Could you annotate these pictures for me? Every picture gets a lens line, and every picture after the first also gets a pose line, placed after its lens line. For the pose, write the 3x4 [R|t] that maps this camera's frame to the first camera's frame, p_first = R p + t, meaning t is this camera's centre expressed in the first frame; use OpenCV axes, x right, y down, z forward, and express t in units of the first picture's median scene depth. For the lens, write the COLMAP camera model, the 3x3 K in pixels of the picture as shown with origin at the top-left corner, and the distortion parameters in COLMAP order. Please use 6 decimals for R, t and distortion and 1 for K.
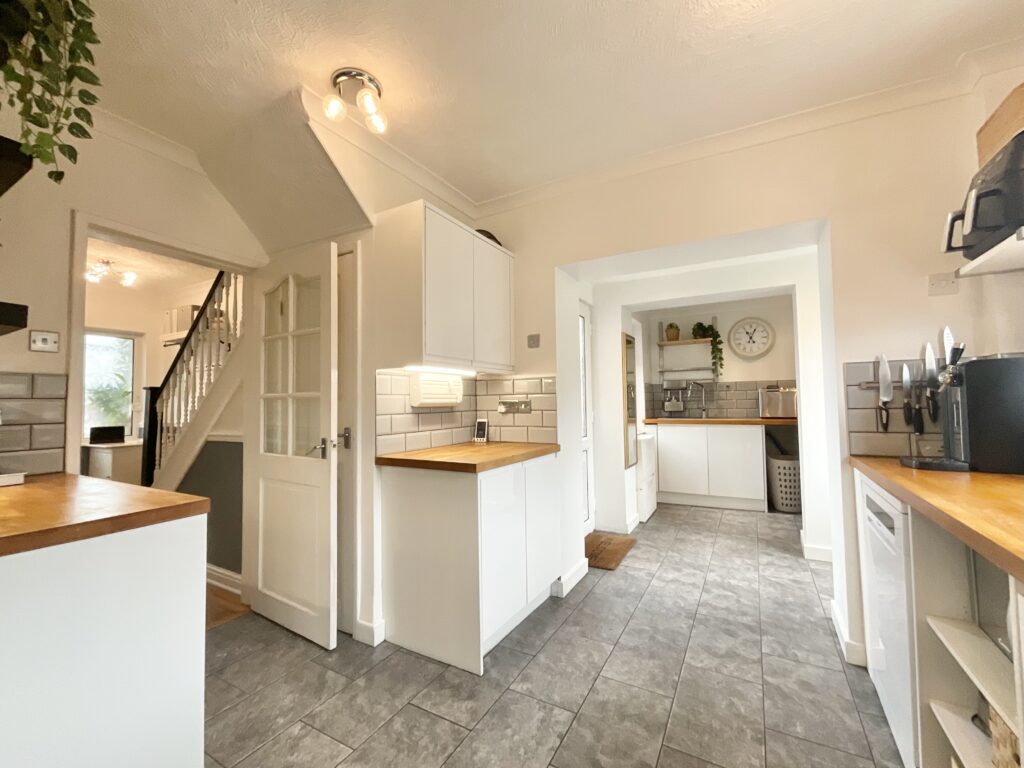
lens RADIAL K [[421.9, 0, 504.4], [0, 421.9, 385.4], [0, 0, 1]] dist [-0.002406, 0.000429]
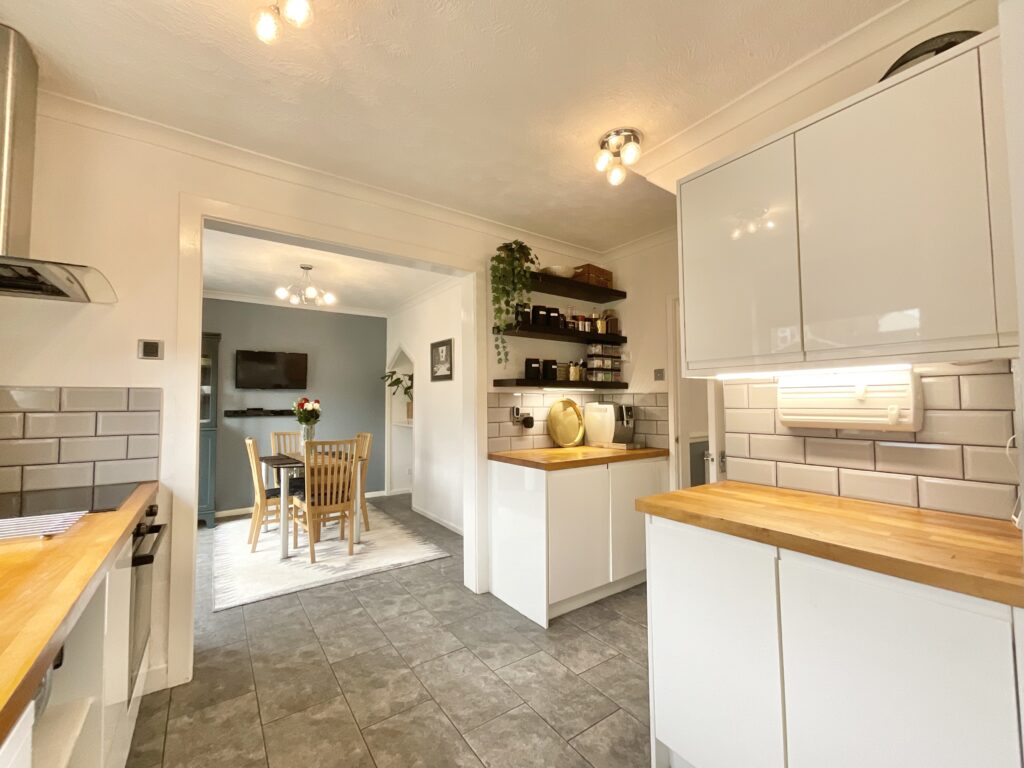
lens RADIAL K [[420.0, 0, 512.0], [0, 420.0, 384.0], [0, 0, 1]] dist [-0.000497, 0.000170]
pose [[-0.412027, -0.023374, -0.910872, 0.509860], [0.044012, 0.997993, -0.045518, -0.005336], [0.910108, -0.058844, -0.410171, 0.739680]]
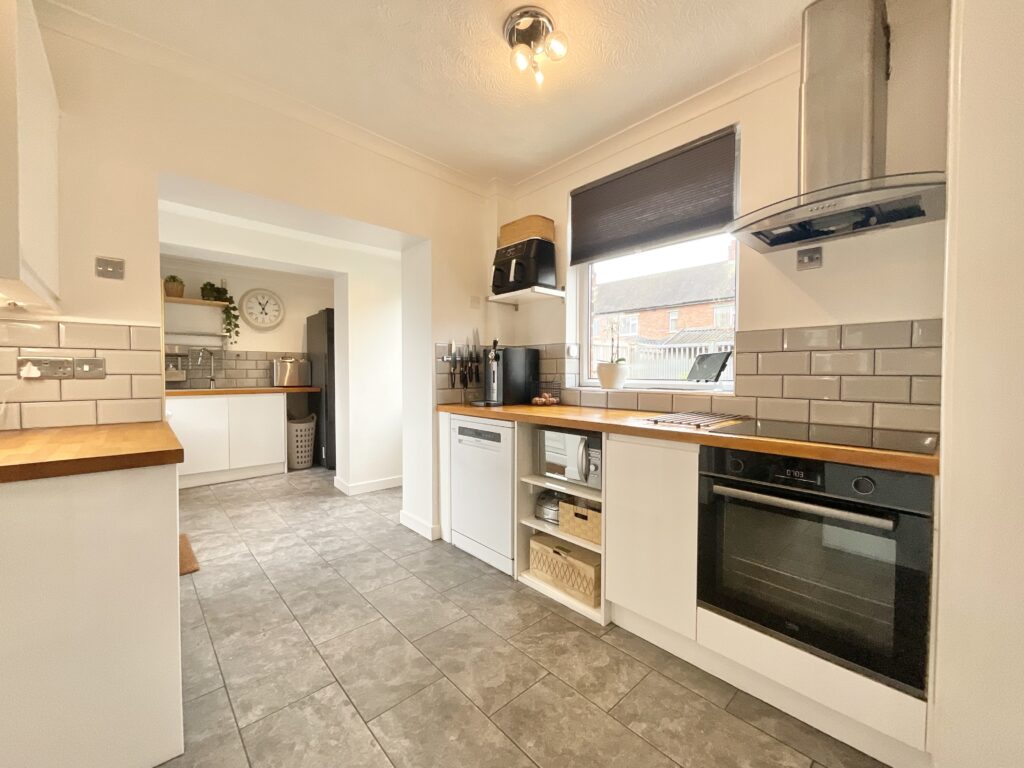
lens RADIAL K [[416.7, 0, 512.0], [0, 416.7, 384.0], [0, 0, 1]] dist [0.000303, 0.000414]
pose [[0.296600, -0.009730, 0.954952, -0.354025], [-0.044872, 0.998702, 0.024112, 0.029628], [-0.953947, -0.050002, 0.295778, 0.206476]]
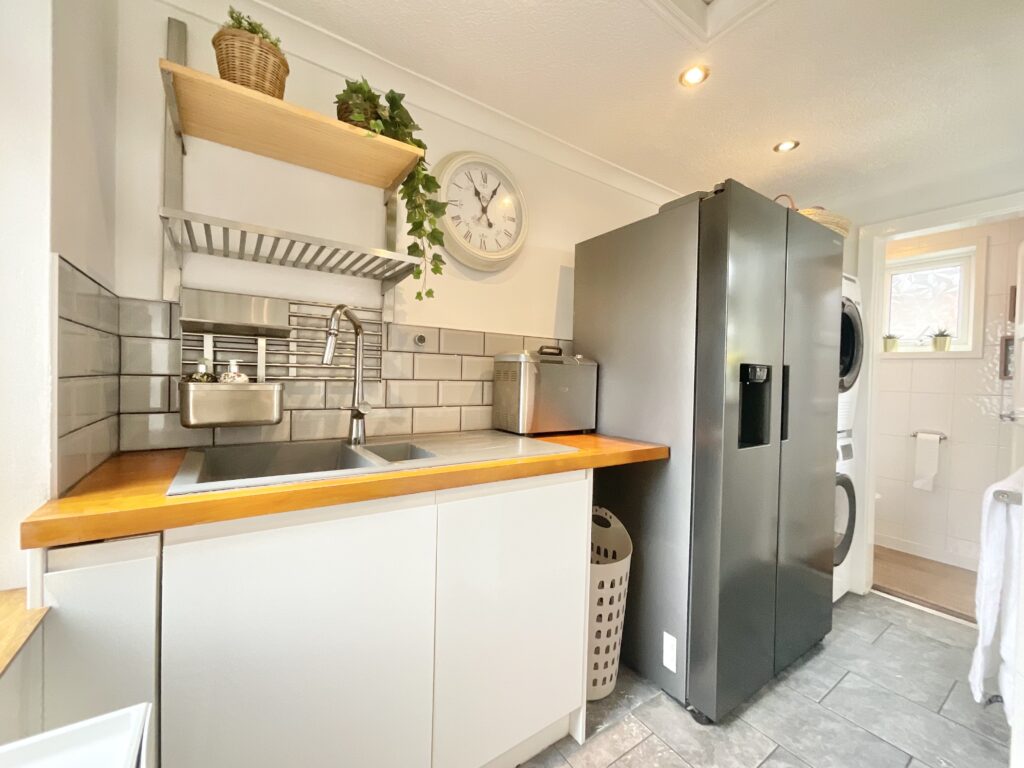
lens RADIAL K [[416.7, 0, 512.0], [0, 416.7, 384.0], [0, 0, 1]] dist [0.000303, 0.000414]
pose [[0.423135, 0.013302, 0.905969, 0.483542], [-0.063846, 0.997844, 0.015169, 0.049266], [-0.903815, -0.064261, 0.423072, 1.434573]]
